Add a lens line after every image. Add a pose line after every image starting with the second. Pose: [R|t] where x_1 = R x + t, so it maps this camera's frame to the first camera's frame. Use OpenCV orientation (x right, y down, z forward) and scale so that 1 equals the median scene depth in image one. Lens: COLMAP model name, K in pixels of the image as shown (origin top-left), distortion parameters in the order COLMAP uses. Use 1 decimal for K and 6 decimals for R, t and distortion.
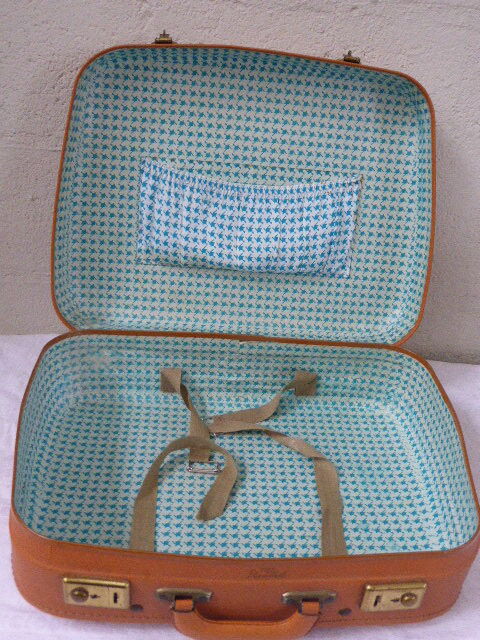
lens RADIAL K [[643.7, 0, 238.5], [0, 643.7, 324.5], [0, 0, 1]] dist [-0.065569, 0.000000]
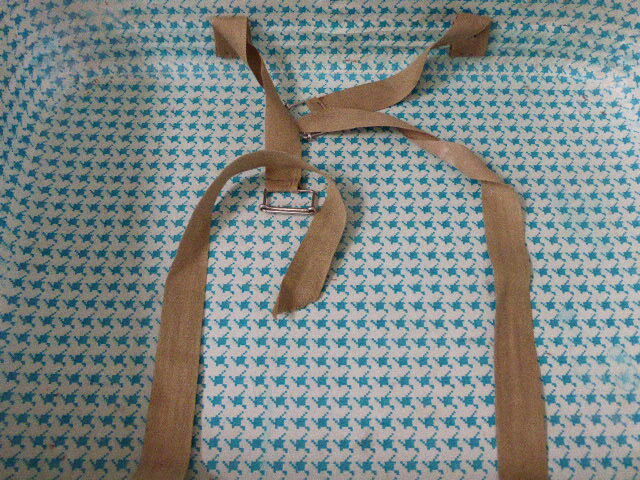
lens RADIAL K [[643.7, 0, 324.0], [0, 643.7, 239.6], [0, 0, 1]] dist [-0.065569, 0.000000]
pose [[0.997357, -0.005563, -0.072448, 0.018429], [0.038205, 0.888264, 0.457741, -0.011643], [0.061807, -0.459299, 0.886129, 0.465835]]
